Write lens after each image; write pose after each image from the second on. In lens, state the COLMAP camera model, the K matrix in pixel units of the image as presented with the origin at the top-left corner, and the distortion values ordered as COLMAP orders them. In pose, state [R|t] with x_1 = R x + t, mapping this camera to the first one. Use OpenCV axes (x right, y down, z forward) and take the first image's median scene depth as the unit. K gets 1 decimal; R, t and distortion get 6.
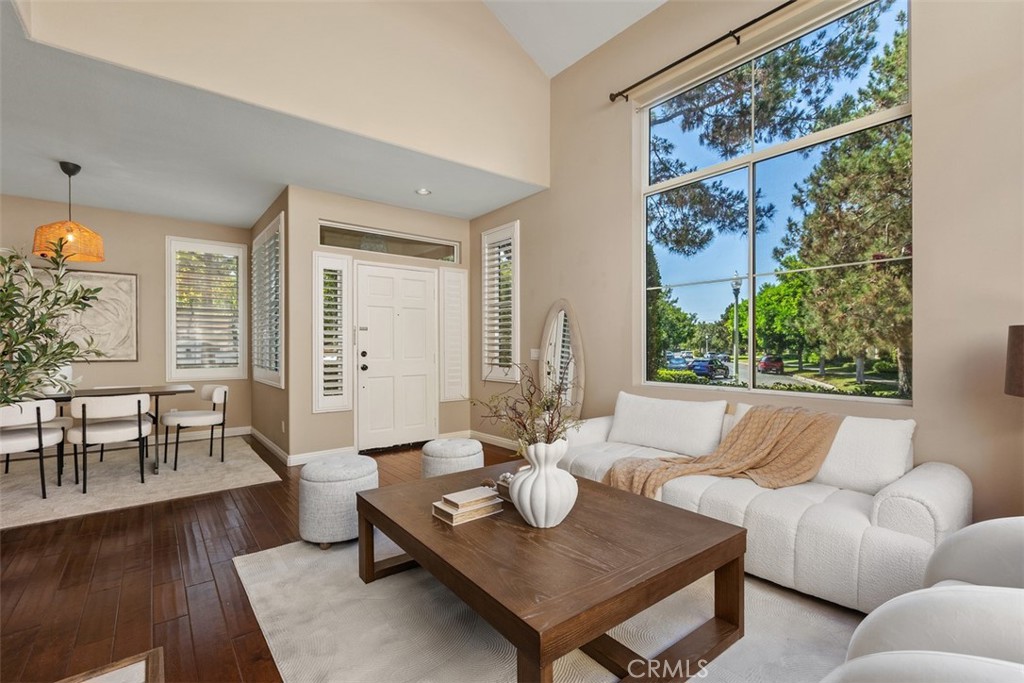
lens RADIAL K [[459.4, 0, 518.6], [0, 459.4, 349.9], [0, 0, 1]] dist [0.002594, -0.000823]
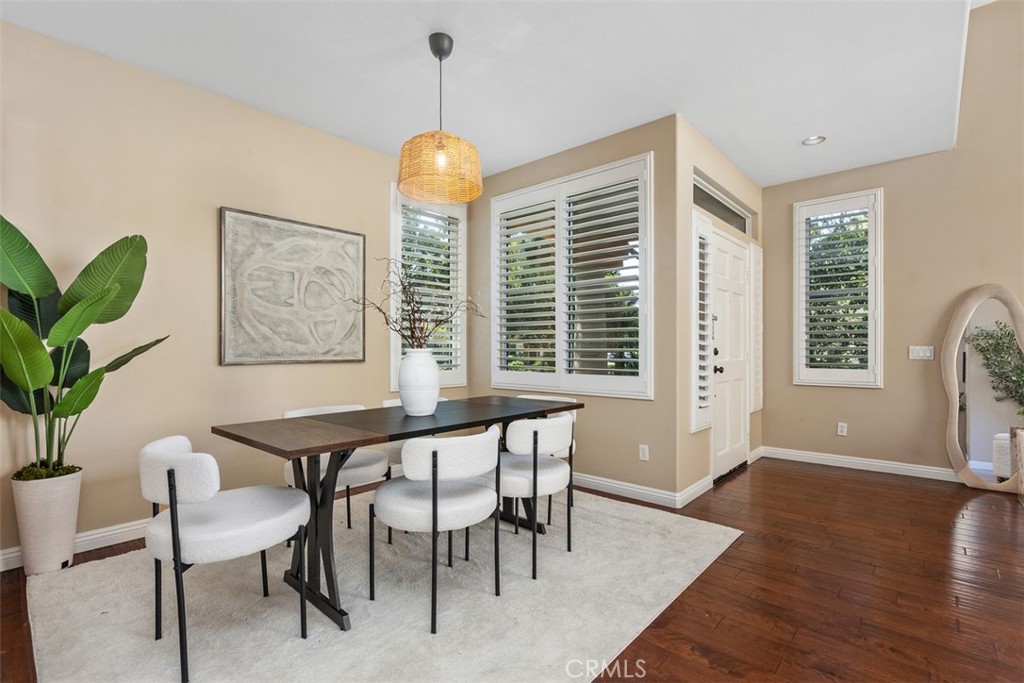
lens RADIAL K [[478.5, 0, 514.3], [0, 478.5, 347.8], [0, 0, 1]] dist [0.010992, 0.000557]
pose [[0.984581, 0.003289, 0.174896, -0.752336], [-0.001596, 0.999951, -0.009820, 0.010586], [-0.174919, 0.009389, 0.984538, 0.267626]]
